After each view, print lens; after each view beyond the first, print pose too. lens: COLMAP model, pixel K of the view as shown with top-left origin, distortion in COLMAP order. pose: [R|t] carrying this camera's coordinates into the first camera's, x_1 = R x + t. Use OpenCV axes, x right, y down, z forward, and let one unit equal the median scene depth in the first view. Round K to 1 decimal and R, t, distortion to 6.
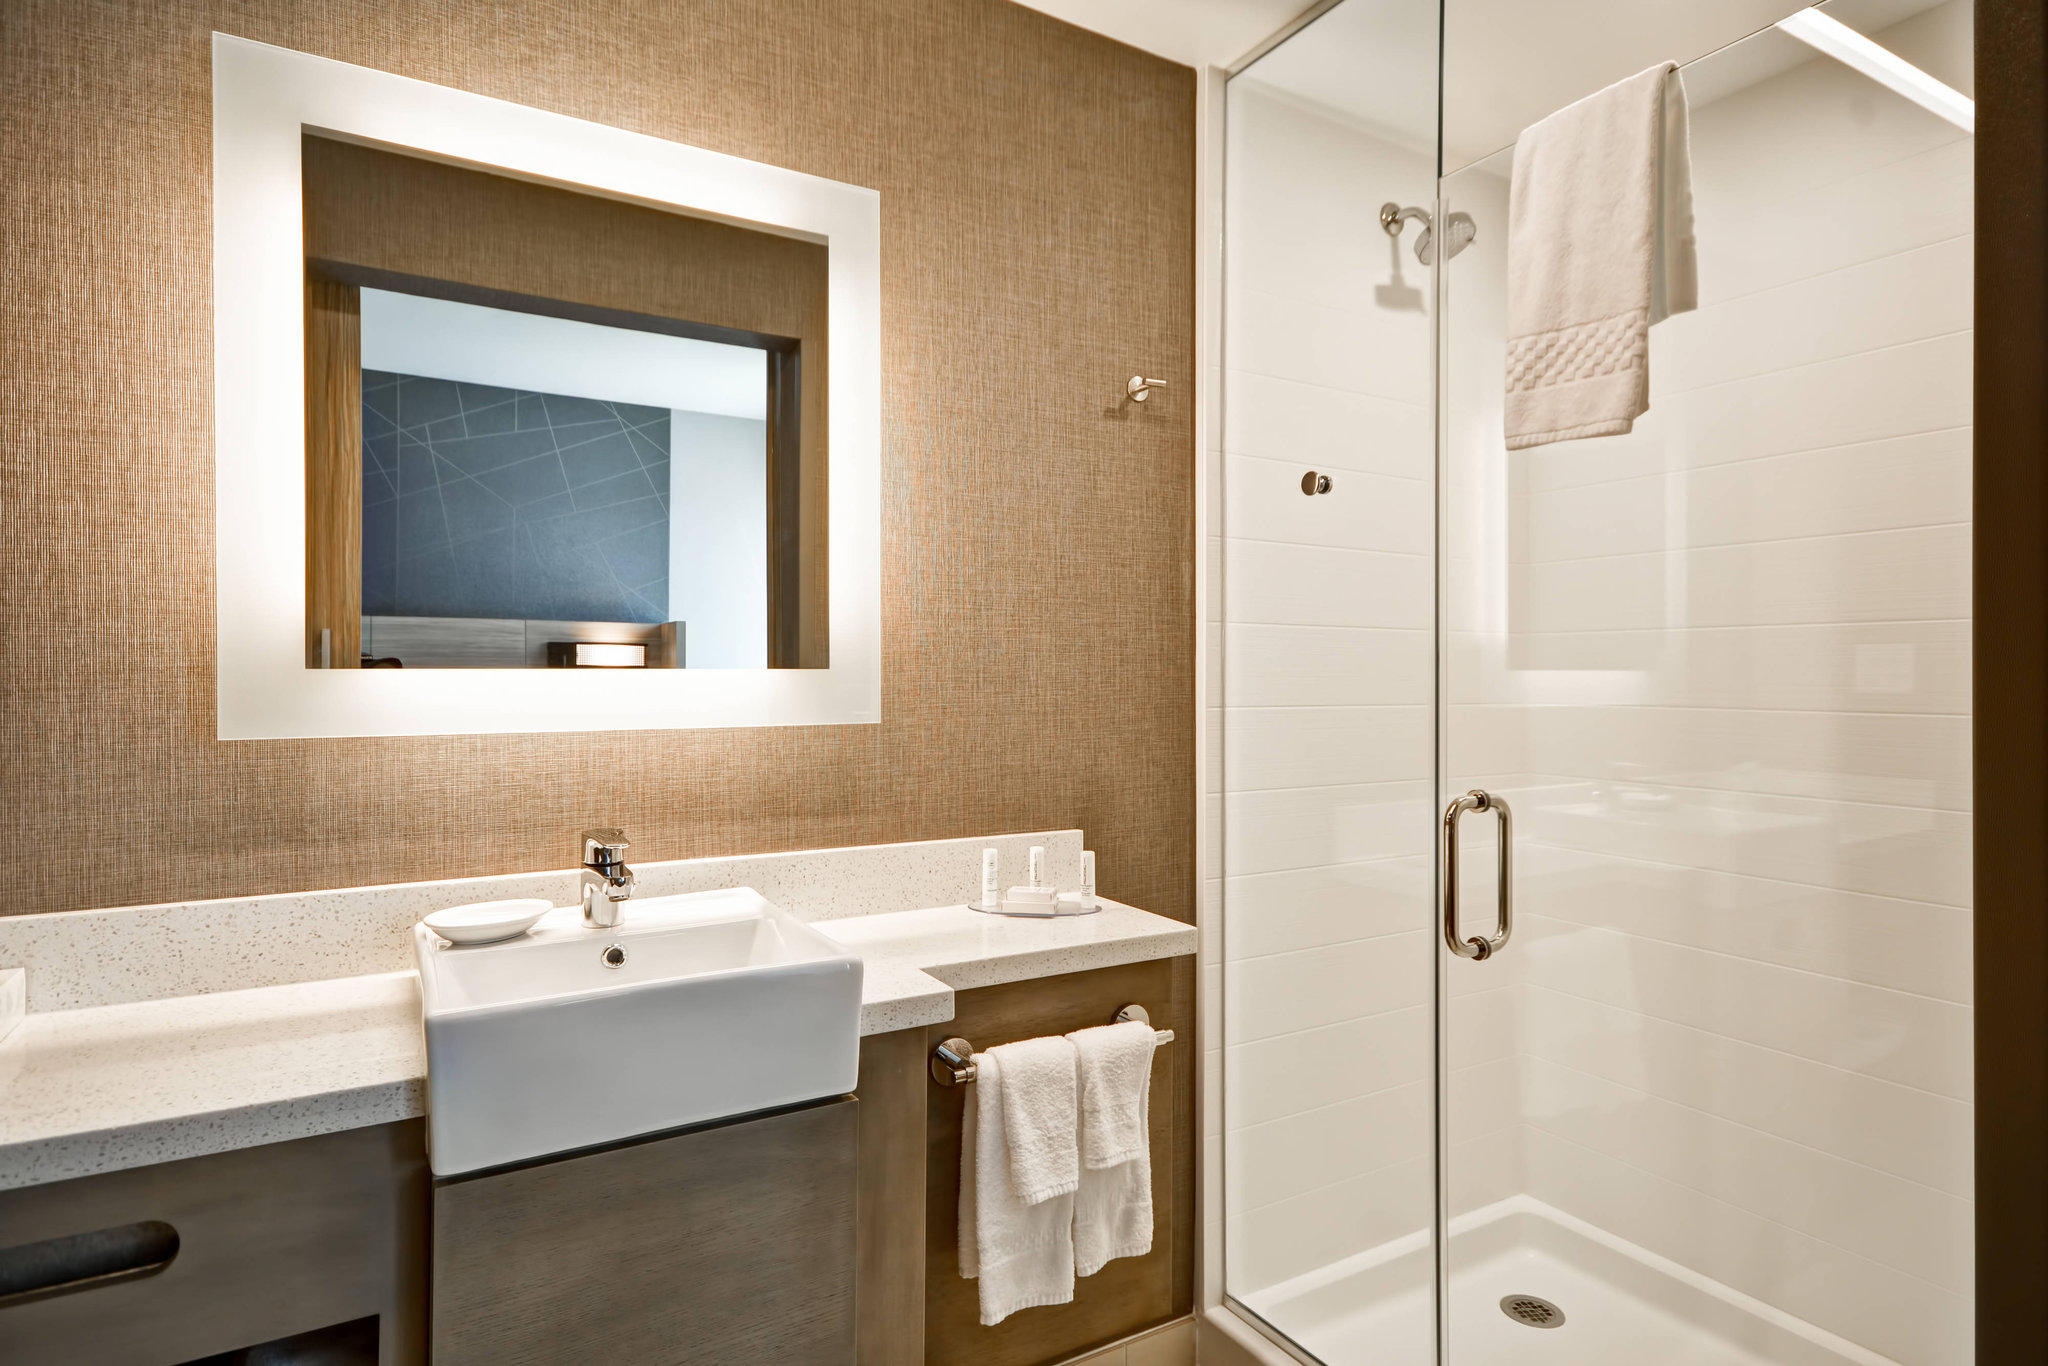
lens RADIAL K [[1107.8, 0, 1025.7], [0, 1107.8, 679.1], [0, 0, 1]] dist [0.001945, 0.000606]
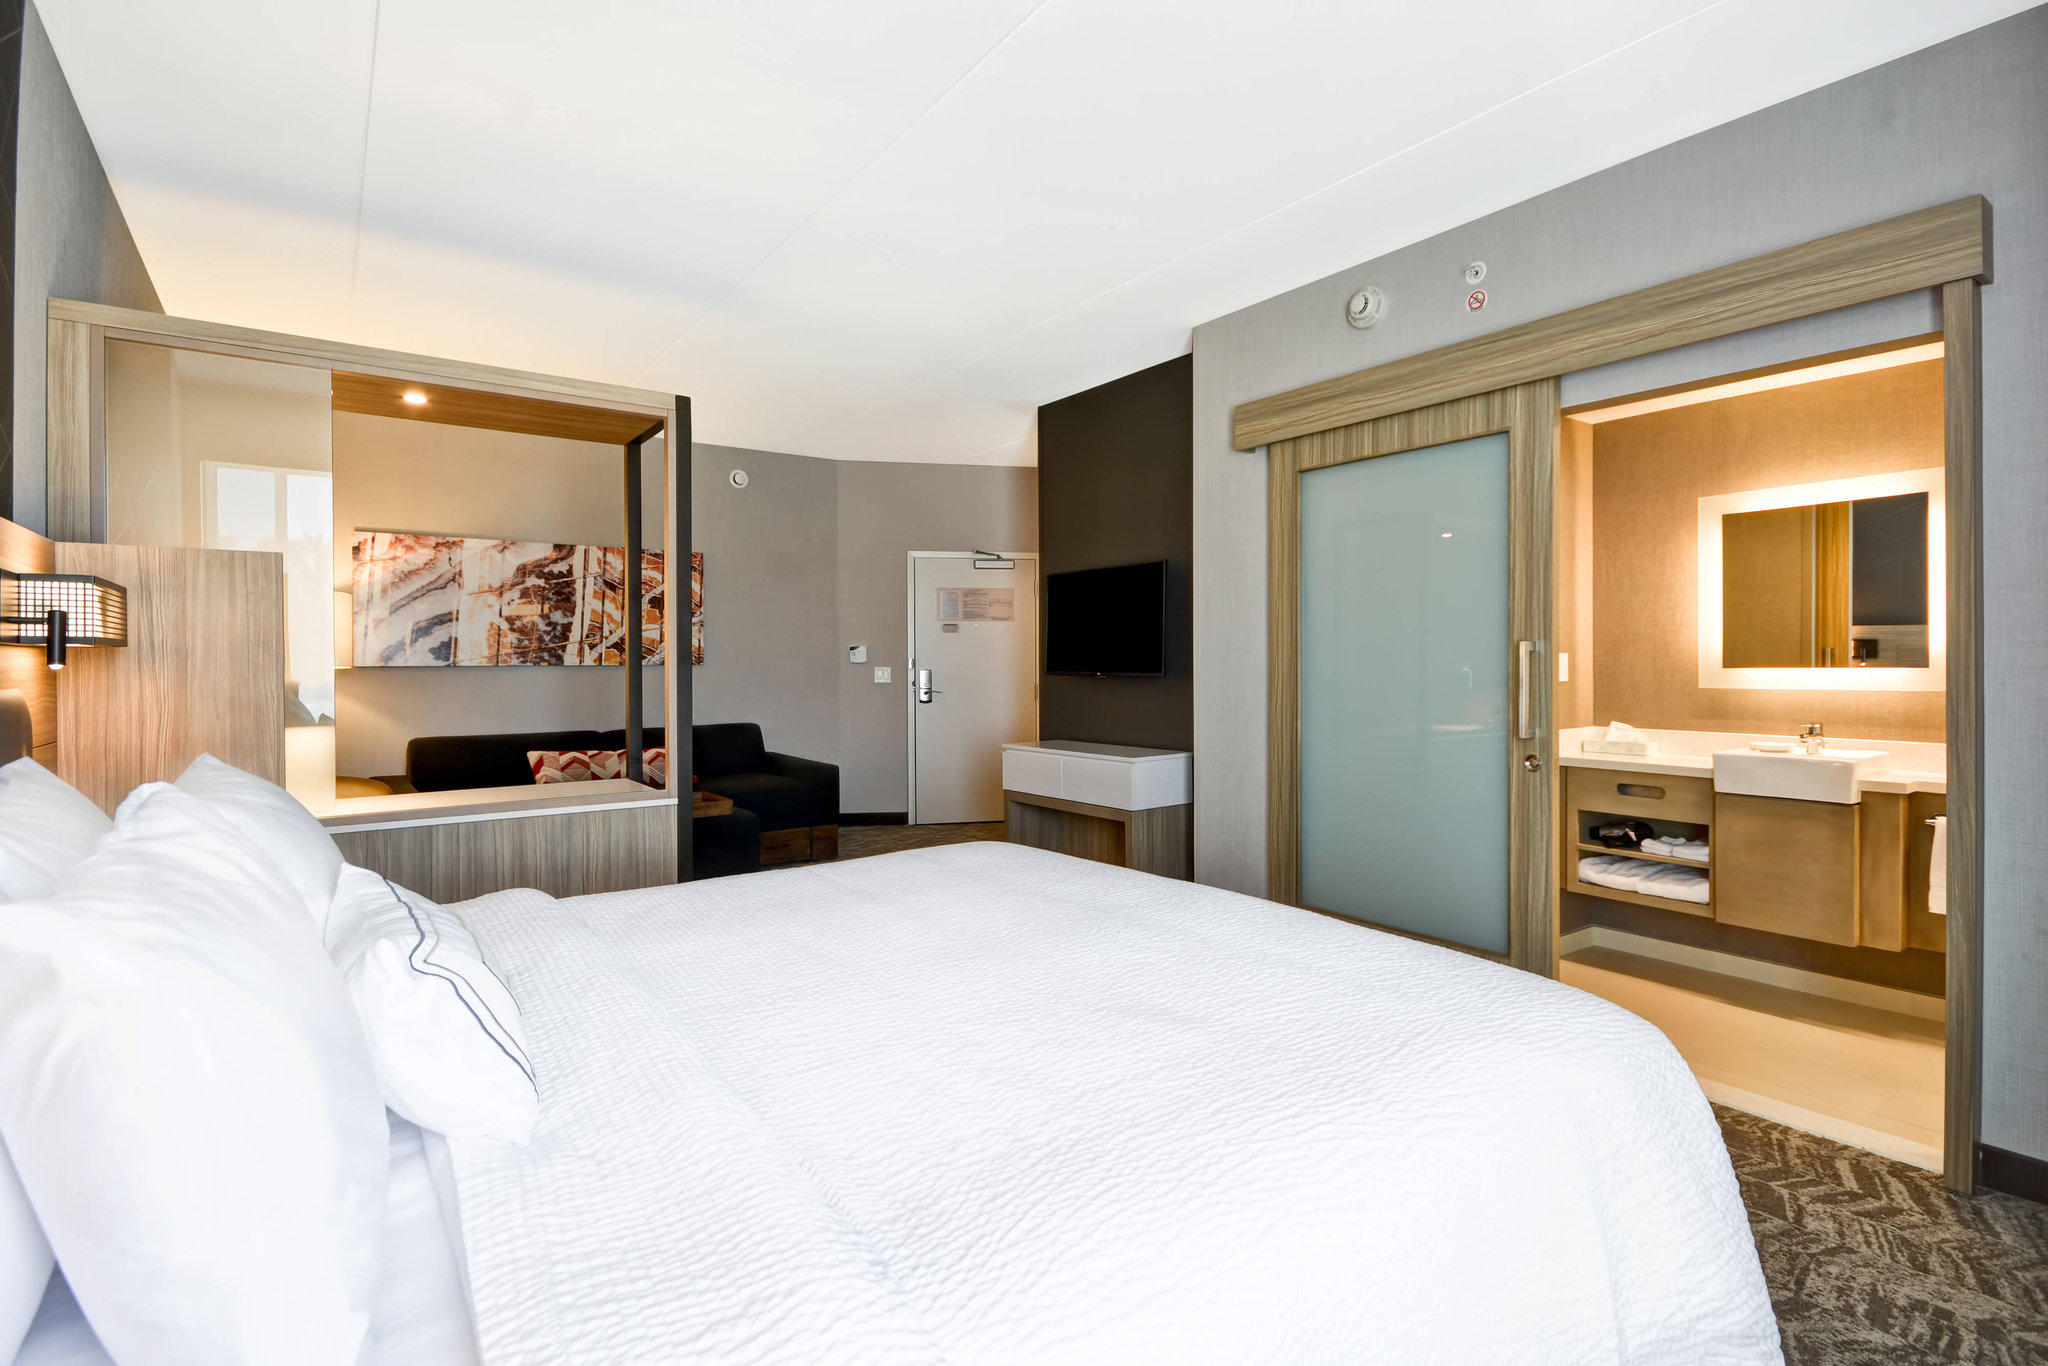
lens RADIAL K [[978.9, 0, 1015.4], [0, 978.9, 673.8], [0, 0, 1]] dist [0.003426, -0.000105]
pose [[0.071356, 0.008251, -0.997417, 2.330249], [0.000420, 0.999965, 0.008302, -0.019392], [0.997451, -0.001012, 0.071350, -1.484800]]
